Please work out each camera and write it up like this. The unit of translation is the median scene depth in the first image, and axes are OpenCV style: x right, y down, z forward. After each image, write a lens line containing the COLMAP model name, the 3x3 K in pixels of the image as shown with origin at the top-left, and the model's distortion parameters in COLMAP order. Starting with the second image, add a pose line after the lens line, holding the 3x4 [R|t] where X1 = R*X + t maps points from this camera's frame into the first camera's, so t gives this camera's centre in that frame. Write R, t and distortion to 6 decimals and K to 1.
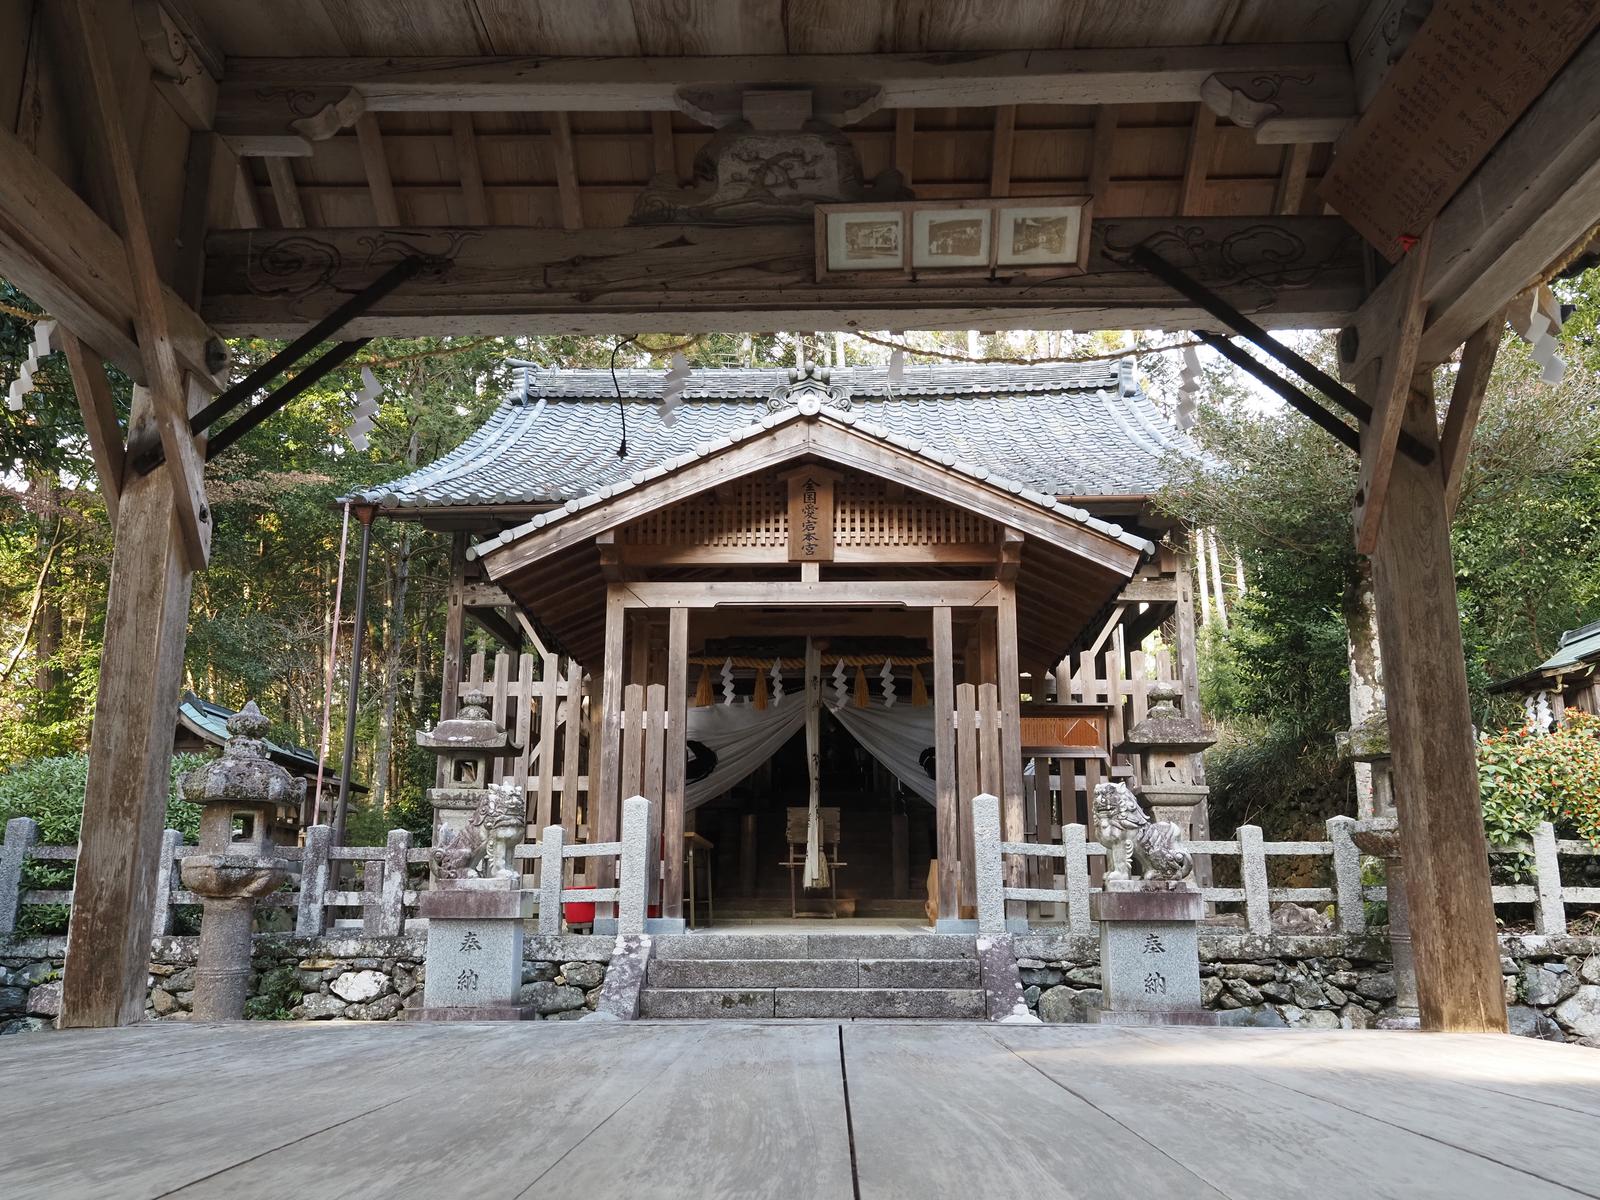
lens RADIAL K [[1349.0, 0, 772.2], [0, 1349.0, 599.2], [0, 0, 1]] dist [0.003773, -0.008704]
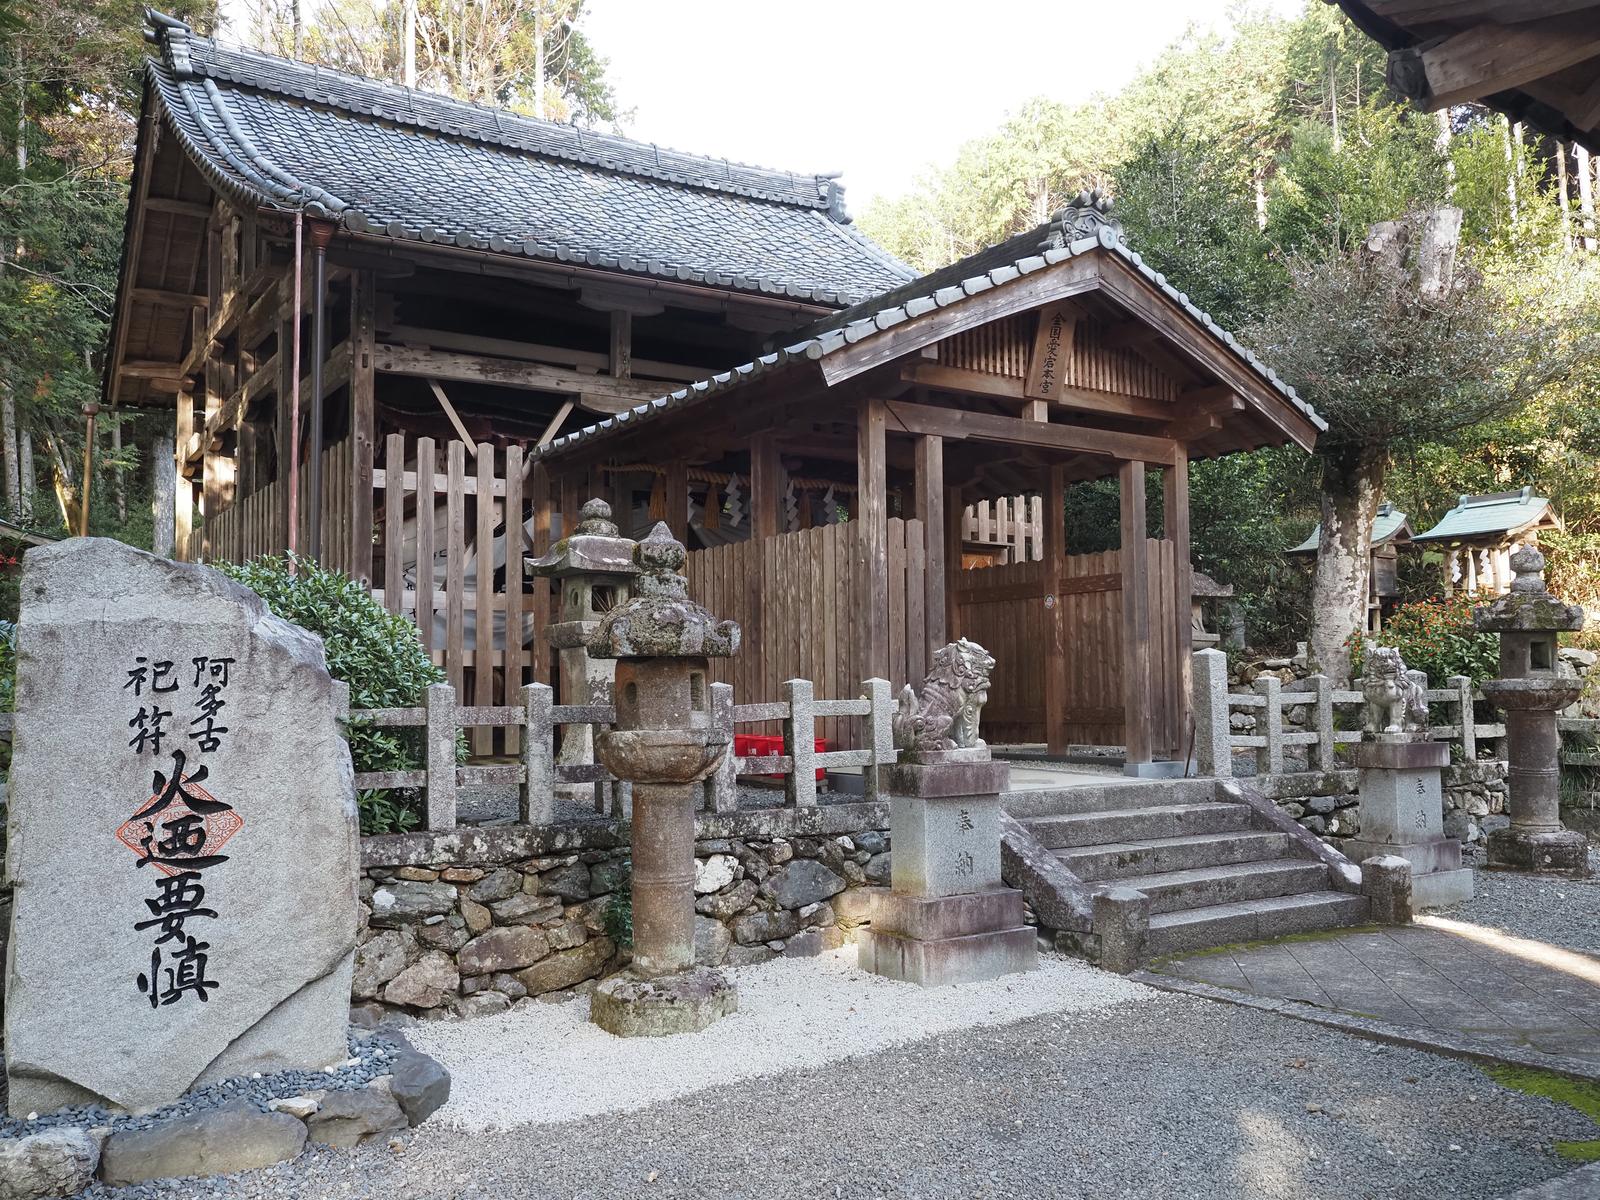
lens RADIAL K [[1349.0, 0, 772.2], [0, 1349.0, 599.2], [0, 0, 1]] dist [0.003773, -0.008704]
pose [[0.823842, 0.029887, 0.566030, -0.692291], [-0.120842, 0.984912, 0.123878, 0.016201], [-0.553788, -0.170456, 0.815024, 0.320203]]
